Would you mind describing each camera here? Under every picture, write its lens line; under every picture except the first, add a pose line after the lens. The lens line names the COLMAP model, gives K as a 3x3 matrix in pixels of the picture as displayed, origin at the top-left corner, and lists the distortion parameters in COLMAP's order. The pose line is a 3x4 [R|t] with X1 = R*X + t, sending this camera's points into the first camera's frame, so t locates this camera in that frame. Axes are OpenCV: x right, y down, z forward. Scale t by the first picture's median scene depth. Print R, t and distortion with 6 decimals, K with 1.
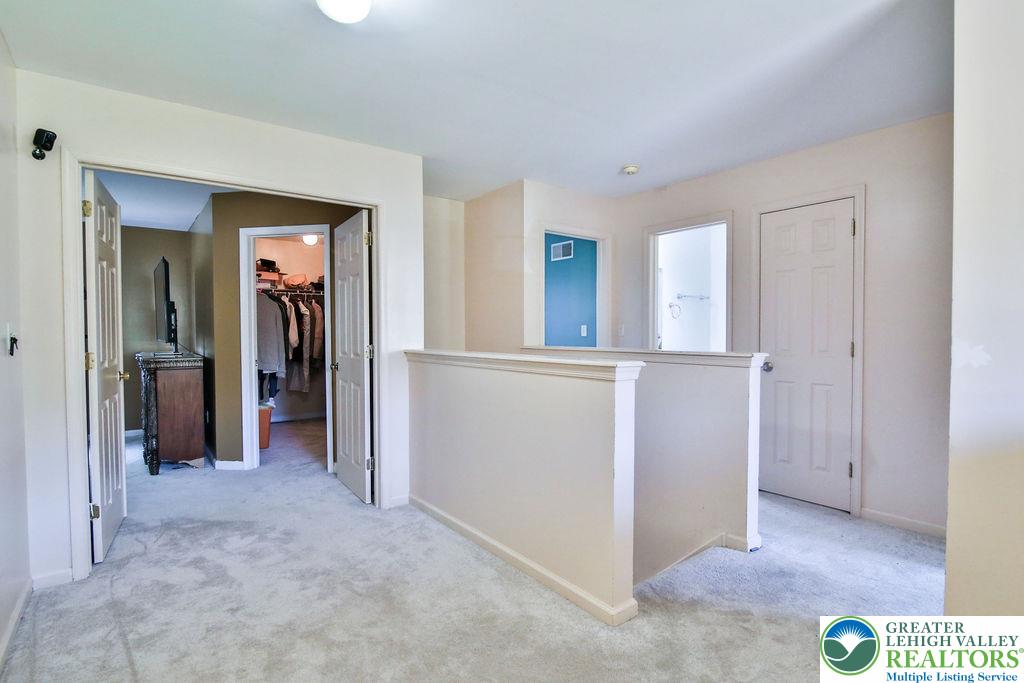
lens RADIAL K [[508.0, 0, 515.5], [0, 508.0, 346.2], [0, 0, 1]] dist [-0.018290, 0.000290]
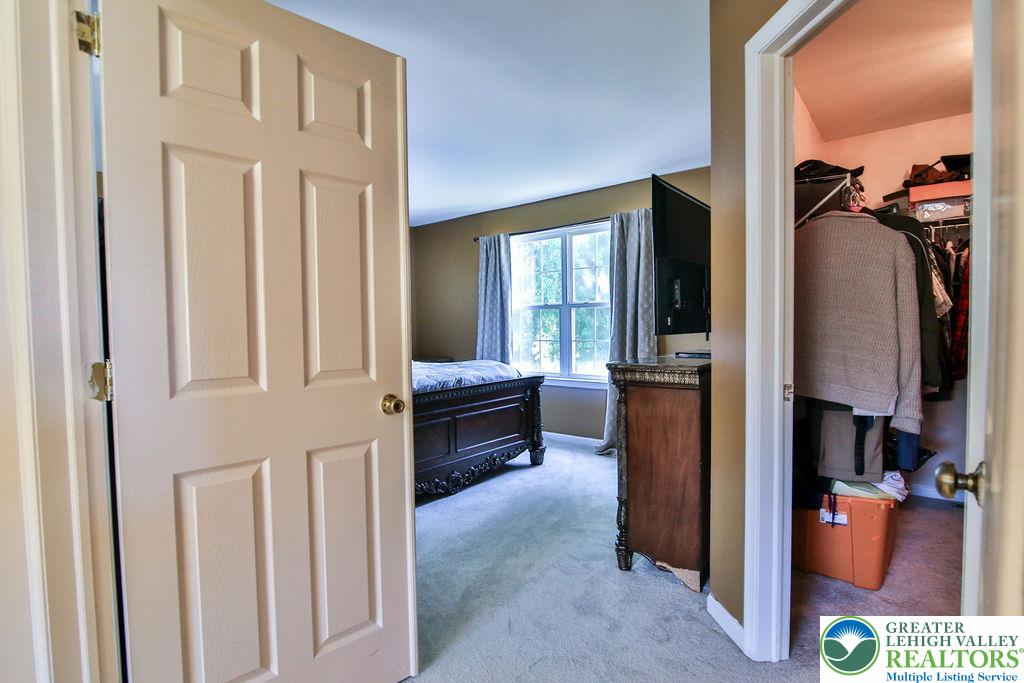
lens RADIAL K [[508.0, 0, 515.5], [0, 508.0, 346.2], [0, 0, 1]] dist [-0.018290, 0.000290]
pose [[0.234862, 0.034471, -0.971417, -0.195108], [-0.013808, 0.999388, 0.032125, -0.010690], [0.971931, 0.005869, 0.235194, 0.720528]]
